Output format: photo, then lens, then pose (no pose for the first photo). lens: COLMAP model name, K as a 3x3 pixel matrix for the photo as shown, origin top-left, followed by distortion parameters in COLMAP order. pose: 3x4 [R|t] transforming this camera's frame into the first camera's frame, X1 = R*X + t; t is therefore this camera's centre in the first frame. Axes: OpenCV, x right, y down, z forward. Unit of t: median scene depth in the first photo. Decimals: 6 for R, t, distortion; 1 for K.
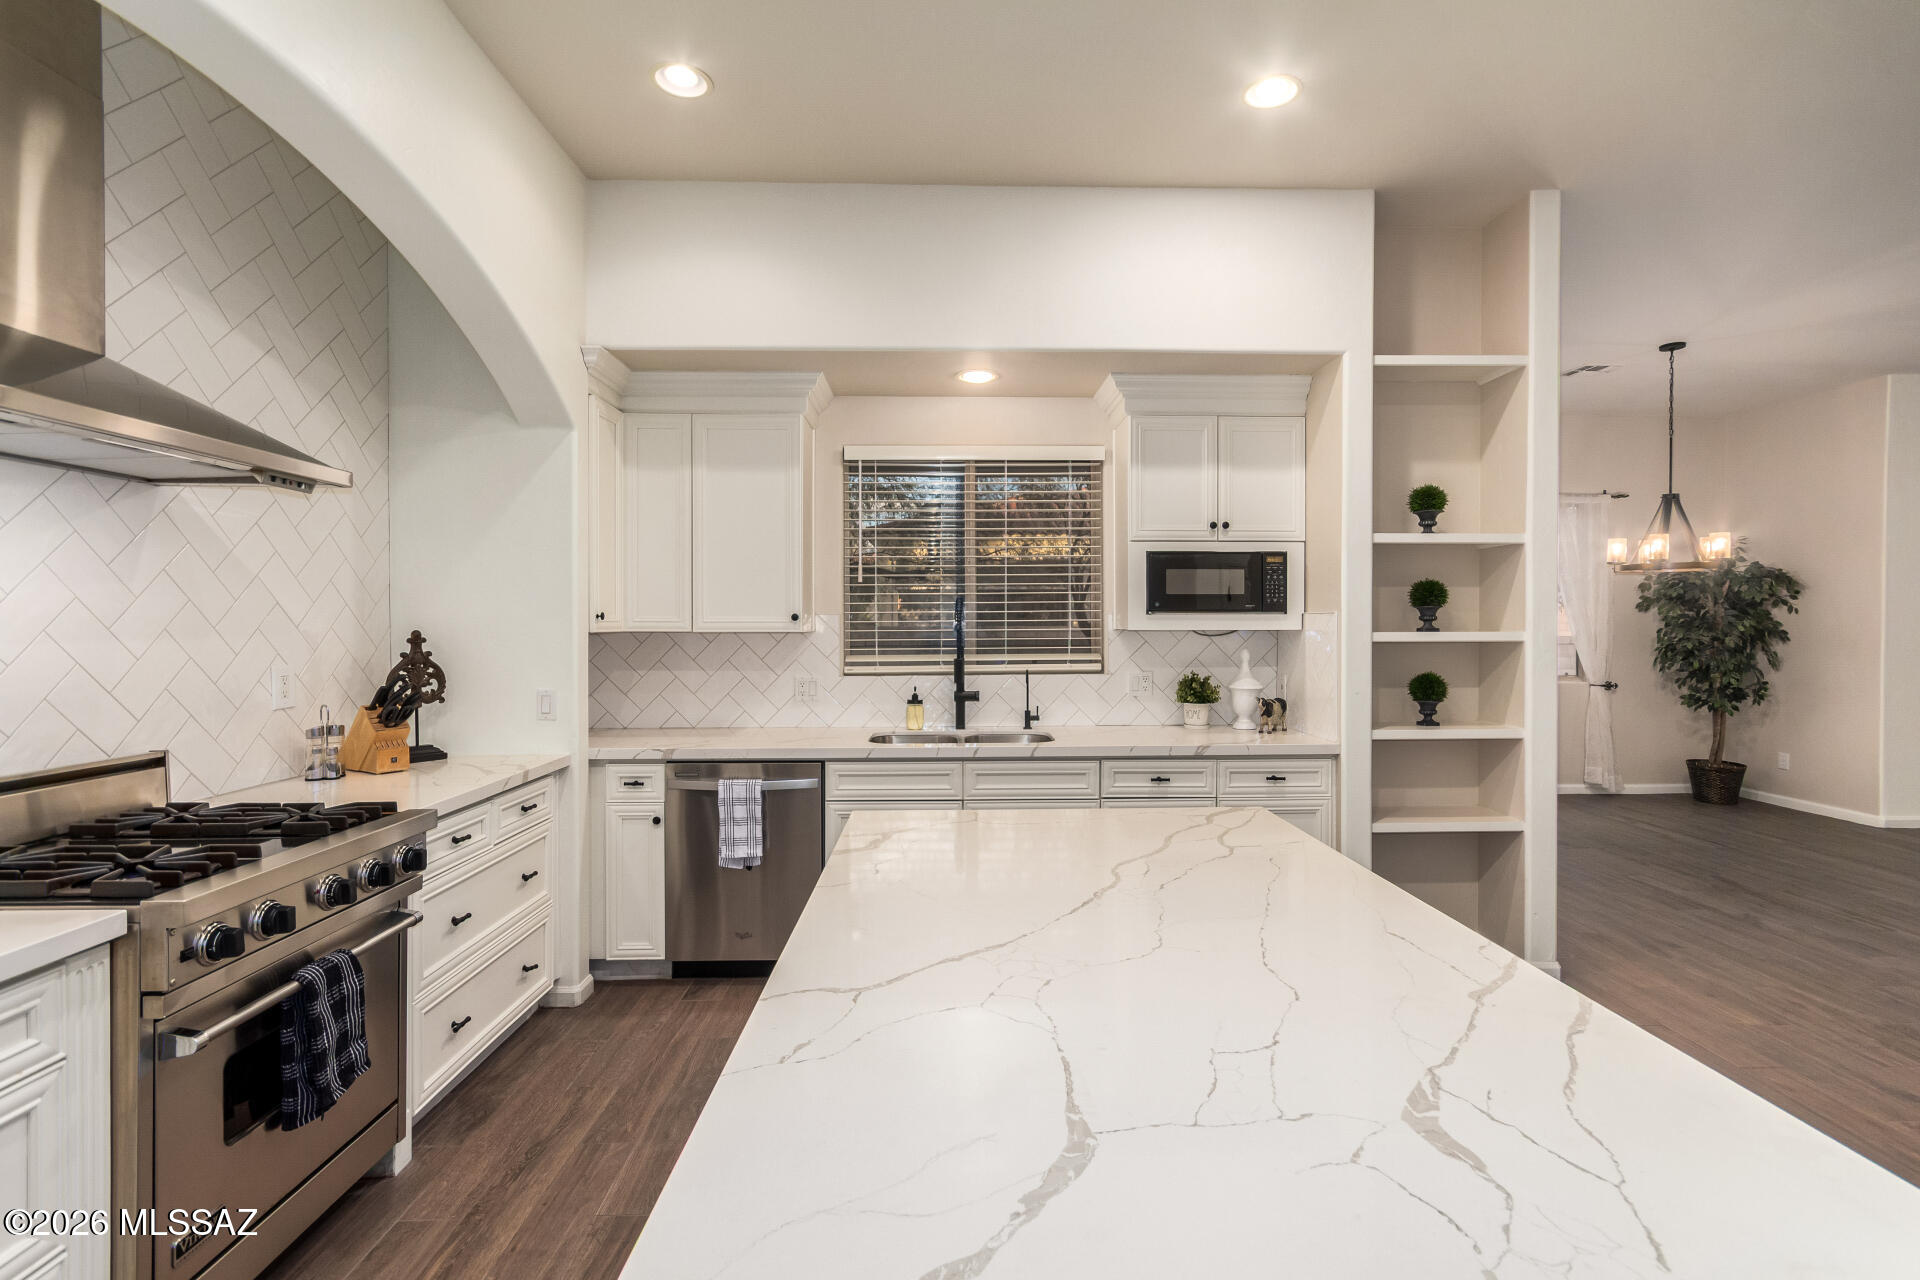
lens RADIAL K [[881.8, 0, 971.8], [0, 881.8, 632.4], [0, 0, 1]] dist [0.006585, 0.000130]
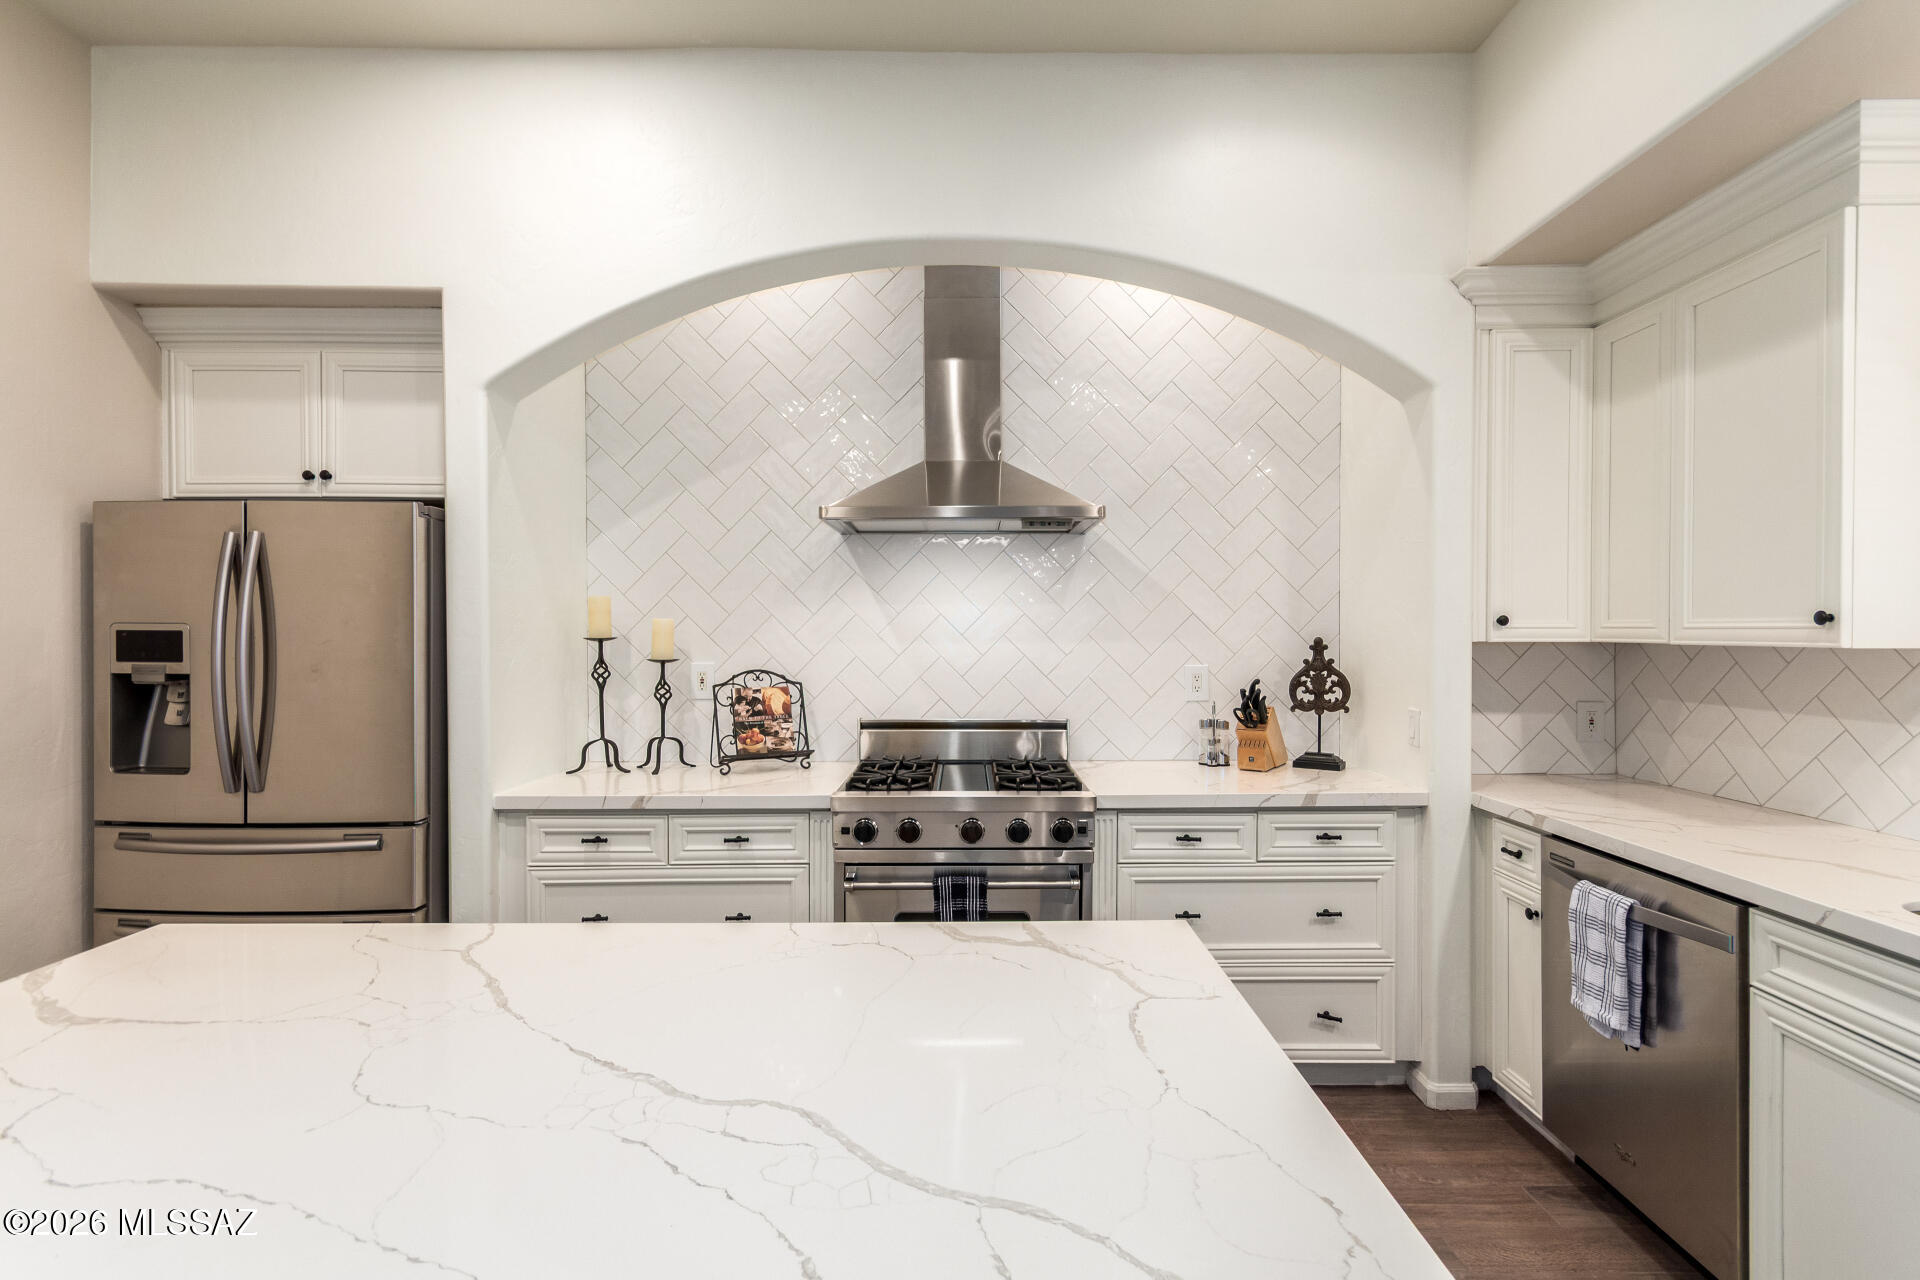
lens RADIAL K [[881.8, 0, 971.8], [0, 881.8, 632.4], [0, 0, 1]] dist [0.006585, 0.000130]
pose [[-0.016168, 0.003416, -0.999863, 0.353157], [-0.007592, 0.999965, 0.003539, -0.007976], [0.999840, 0.007648, -0.016141, 0.579825]]
